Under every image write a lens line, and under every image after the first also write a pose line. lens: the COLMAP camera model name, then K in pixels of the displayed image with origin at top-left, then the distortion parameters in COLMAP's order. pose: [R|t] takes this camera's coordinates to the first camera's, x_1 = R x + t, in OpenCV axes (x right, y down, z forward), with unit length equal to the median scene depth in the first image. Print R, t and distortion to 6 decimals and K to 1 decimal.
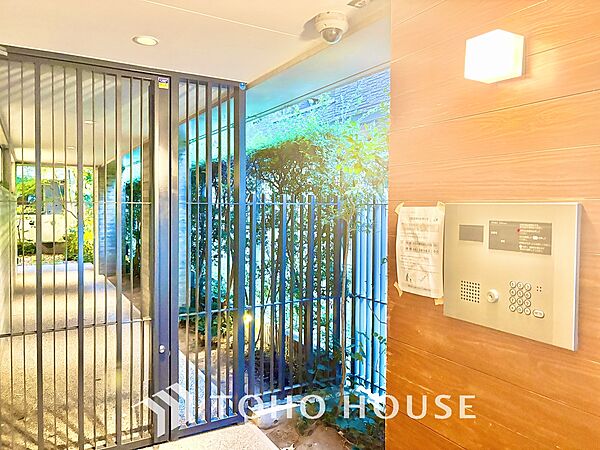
lens RADIAL K [[457.5, 0, 301.6], [0, 457.5, 224.5], [0, 0, 1]] dist [0.054537, 0.012349]
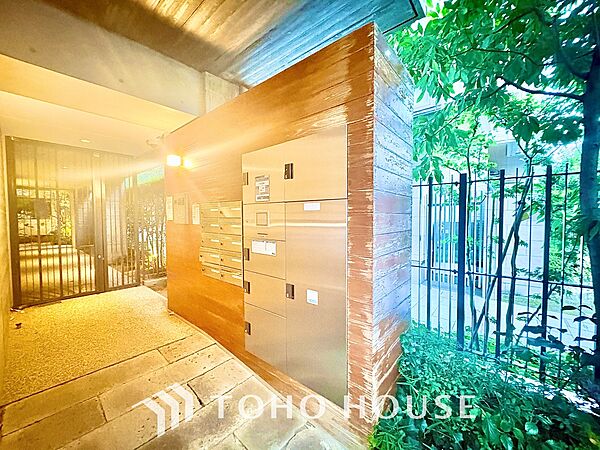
lens RADIAL K [[239.4, 0, 300.3], [0, 239.4, 225.0], [0, 0, 1]] dist [-0.001290, 0.000492]
pose [[0.944191, -0.035252, 0.327506, 0.323794], [0.040438, 0.999141, -0.009036, 0.134719], [-0.326907, 0.021775, 0.944806, -0.627349]]
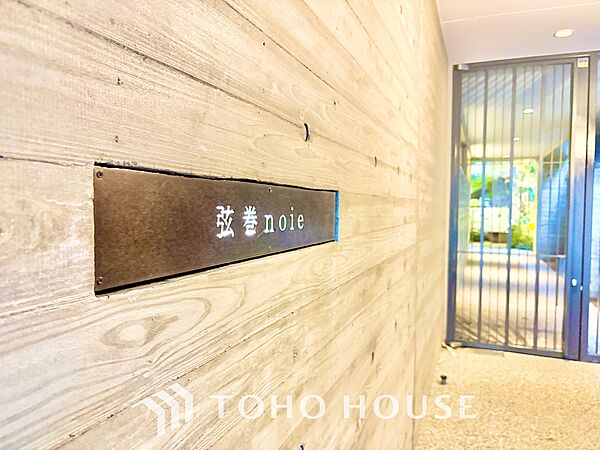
lens RADIAL K [[457.5, 0, 300.8], [0, 457.5, 224.1], [0, 0, 1]] dist [0.054537, 0.012349]
pose [[0.625926, 0.020450, -0.779614, 0.193859], [-0.042536, 0.999063, -0.007945, 0.147471], [0.778722, 0.038134, 0.626209, -0.312769]]
